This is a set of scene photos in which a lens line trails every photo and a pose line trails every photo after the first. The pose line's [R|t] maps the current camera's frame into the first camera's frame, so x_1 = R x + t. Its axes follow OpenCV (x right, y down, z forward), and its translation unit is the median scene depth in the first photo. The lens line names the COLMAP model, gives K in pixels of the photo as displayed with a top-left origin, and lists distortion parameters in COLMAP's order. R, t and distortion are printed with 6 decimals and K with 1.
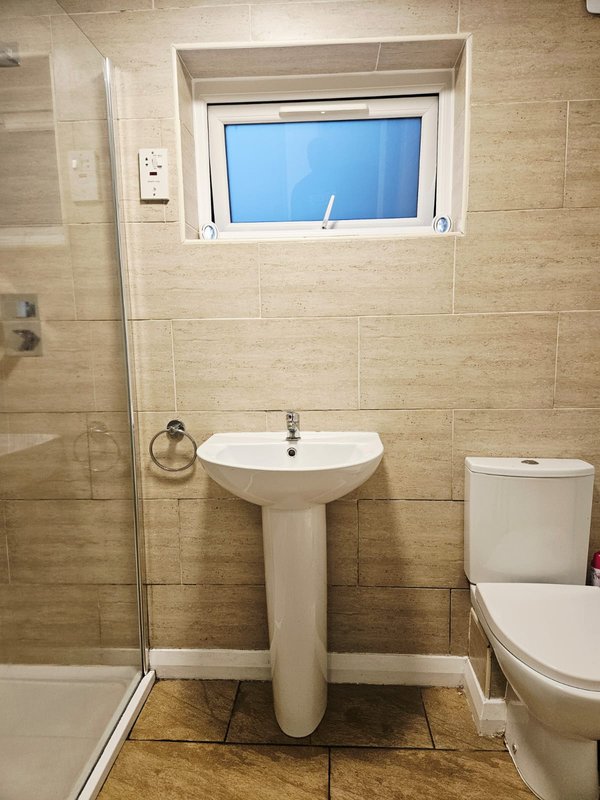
lens RADIAL K [[533.0, 0, 295.6], [0, 533.0, 405.9], [0, 0, 1]] dist [0.083422, -0.068462]
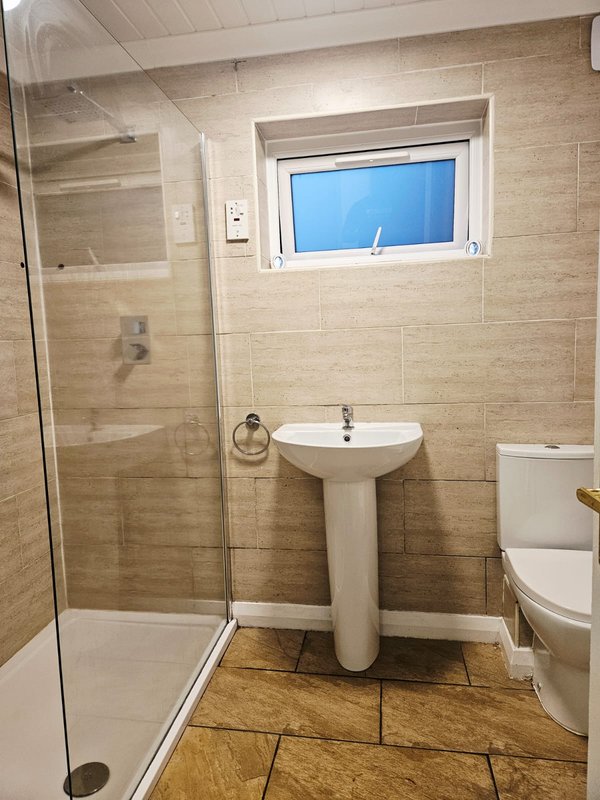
lens RADIAL K [[533.0, 0, 295.6], [0, 533.0, 405.9], [0, 0, 1]] dist [0.083422, -0.068462]
pose [[0.994854, -0.008239, -0.100982, -0.000607], [0.005609, 0.999638, -0.026301, 0.042095], [0.101162, 0.025599, 0.994541, -0.222183]]
